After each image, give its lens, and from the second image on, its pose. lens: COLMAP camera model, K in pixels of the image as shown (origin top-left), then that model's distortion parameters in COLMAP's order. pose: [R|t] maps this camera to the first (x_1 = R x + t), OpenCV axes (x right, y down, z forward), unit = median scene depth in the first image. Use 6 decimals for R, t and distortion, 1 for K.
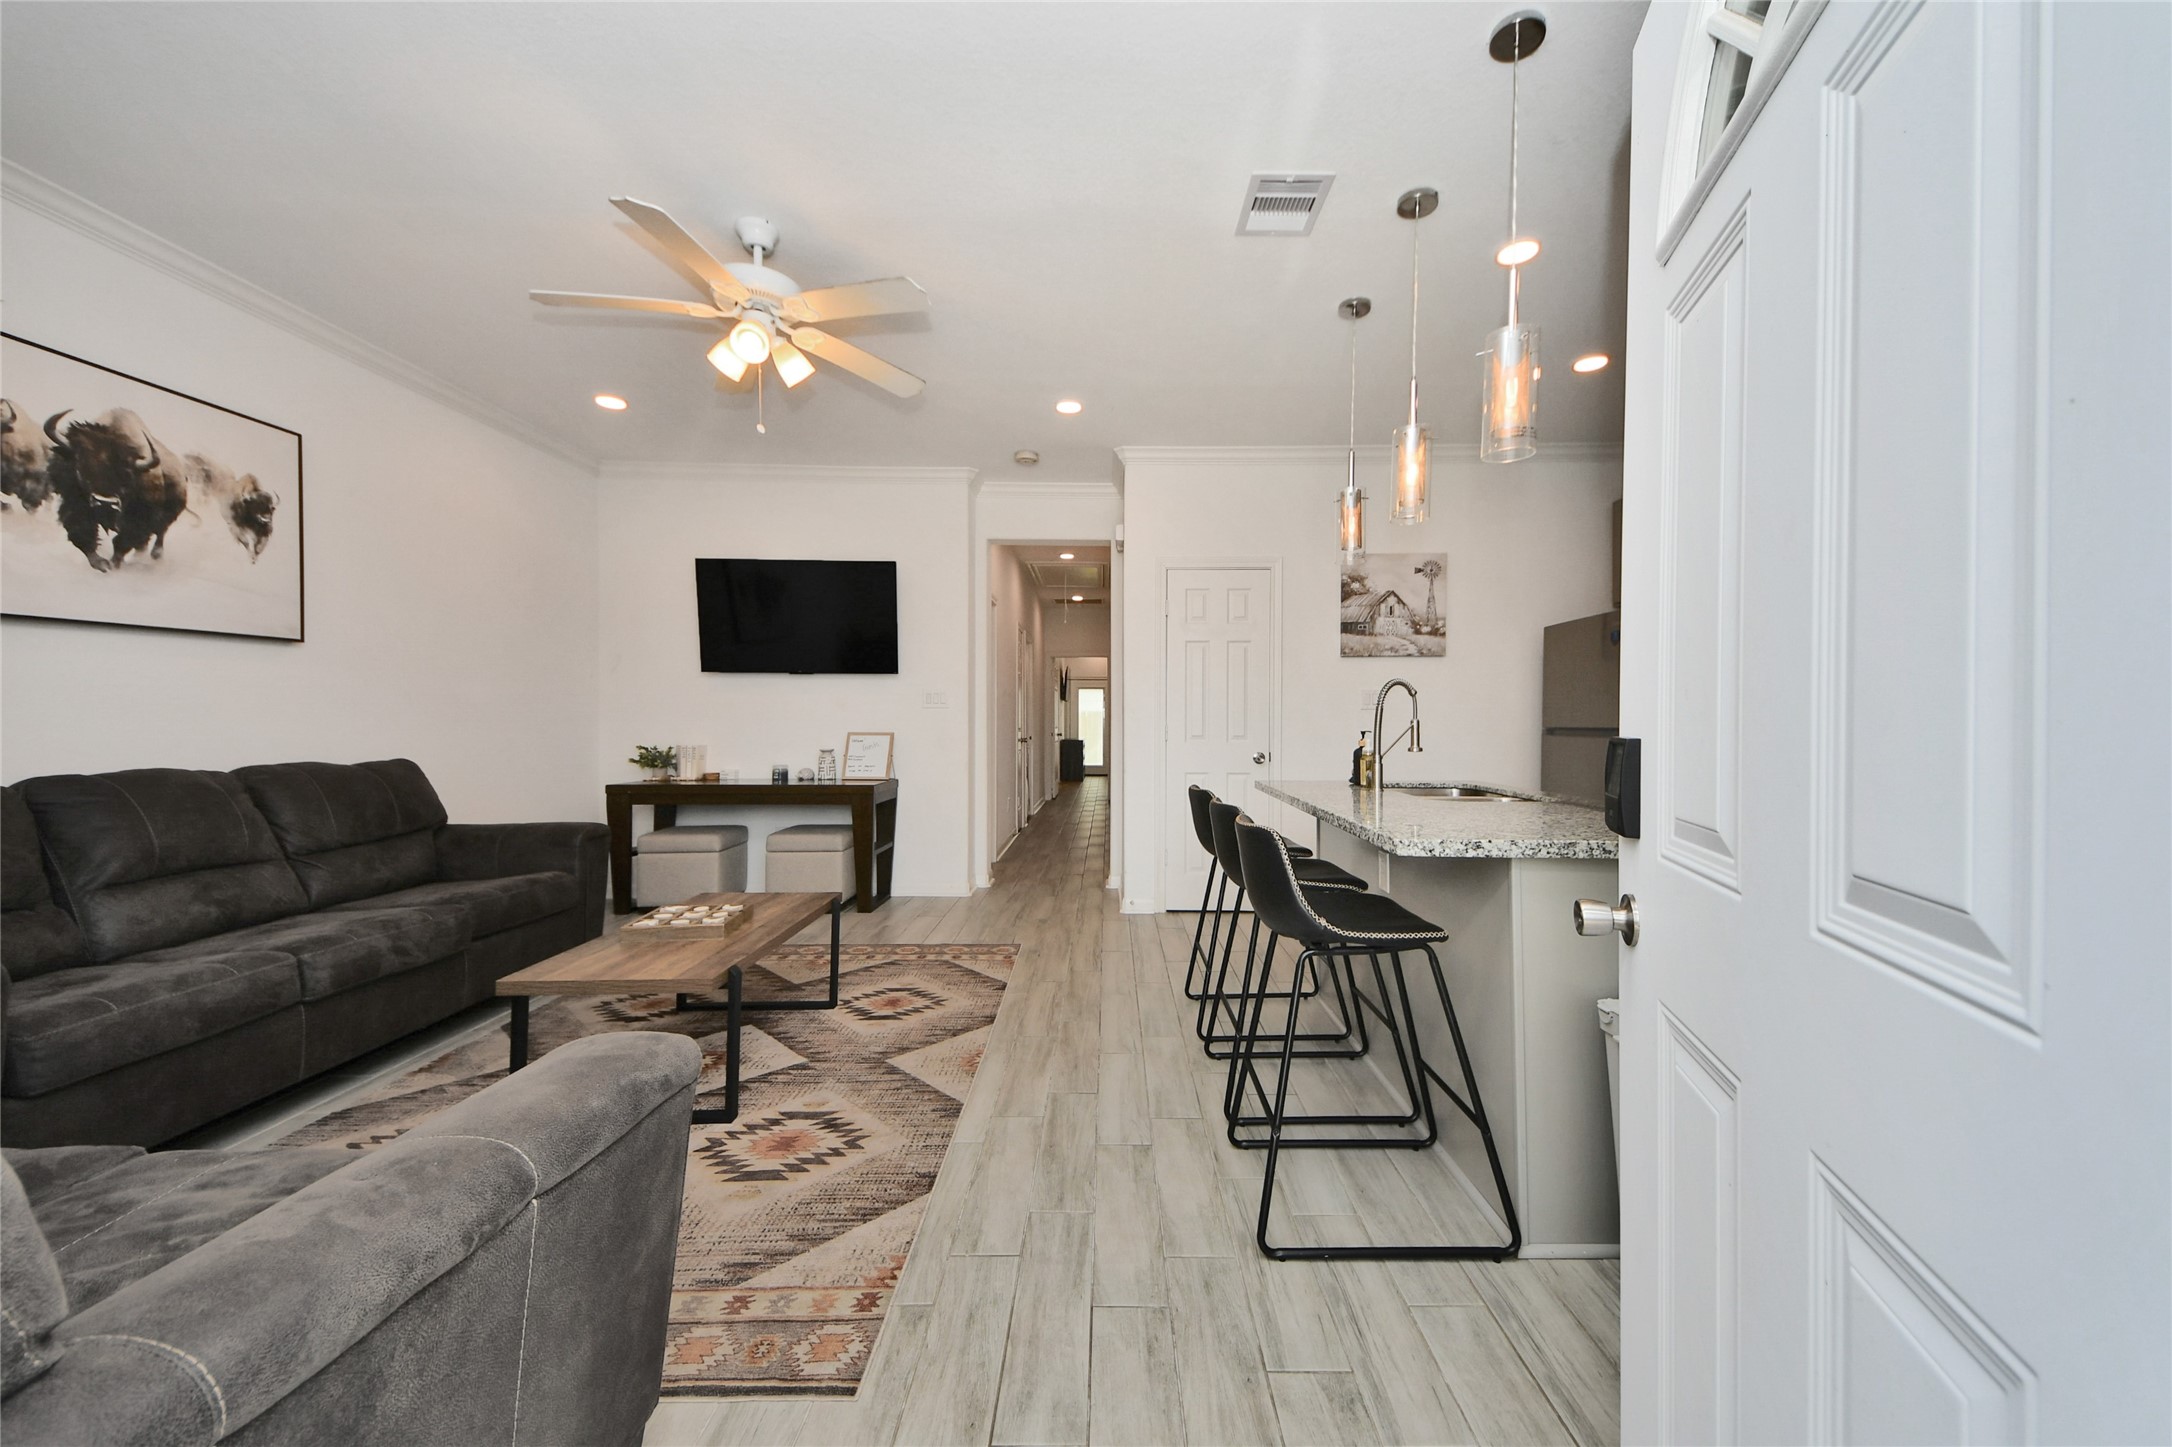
lens RADIAL K [[785.0, 0, 1098.2], [0, 785.0, 722.1], [0, 0, 1]] dist [0.024918, -0.000058]
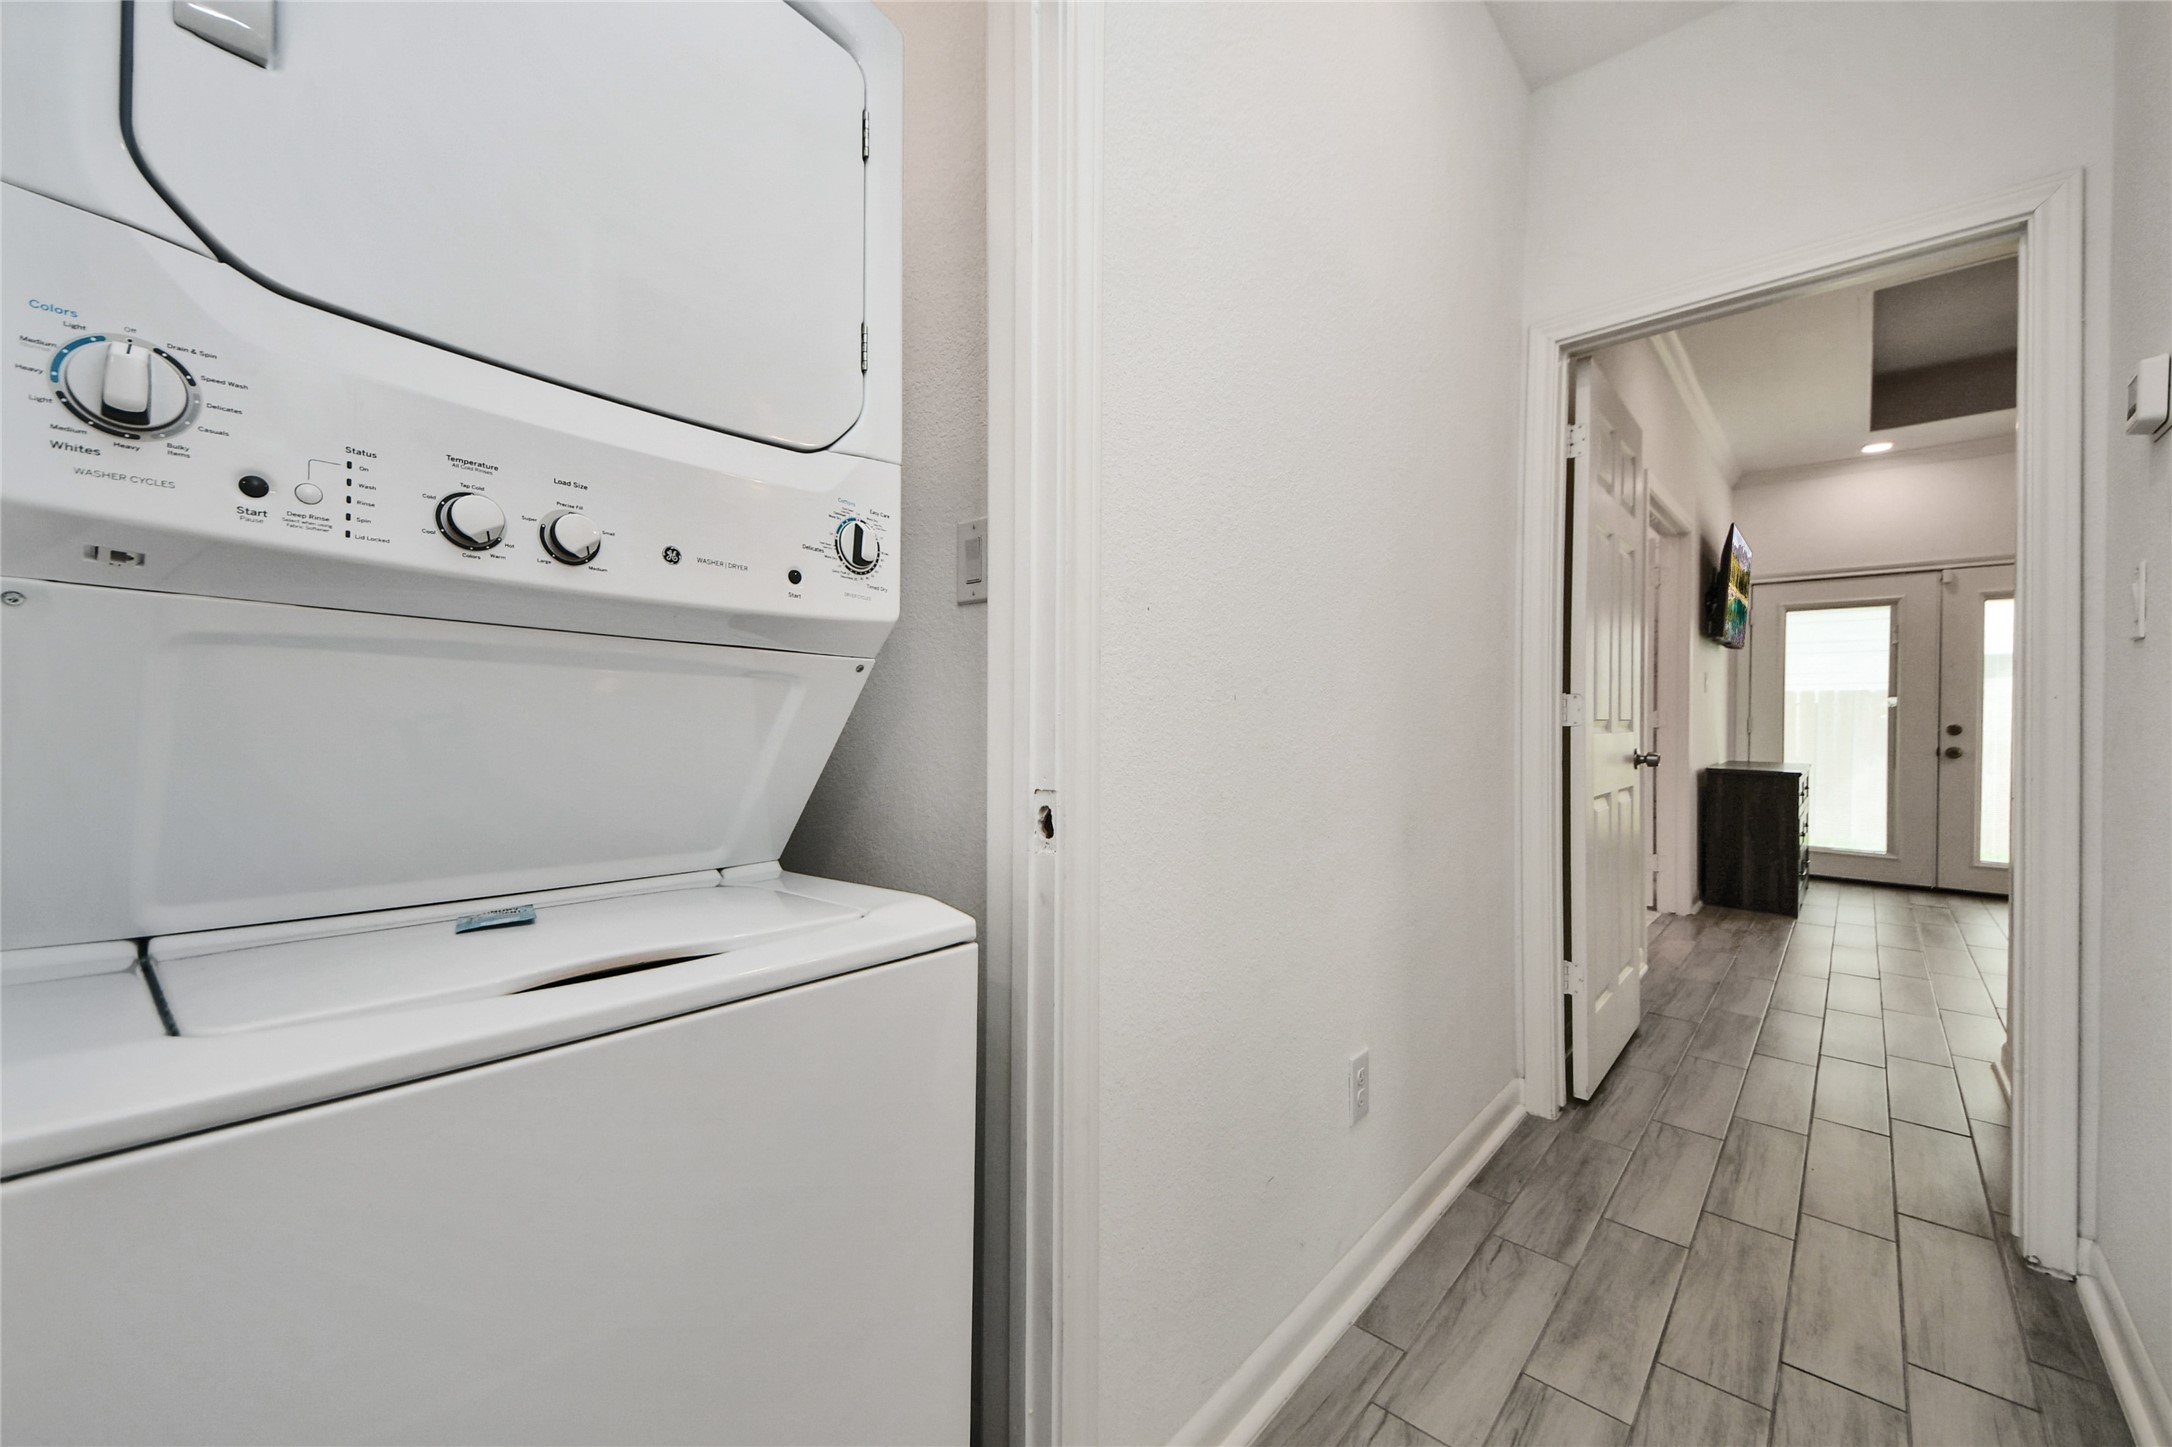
lens RADIAL K [[785.0, 0, 1098.2], [0, 785.0, 722.1], [0, 0, 1]] dist [0.024918, -0.000058]
pose [[0.737684, 0.008637, -0.675091, -0.019743], [-0.010549, 0.999944, 0.001267, 0.010386], [0.675064, 0.006187, 0.737733, 1.059759]]
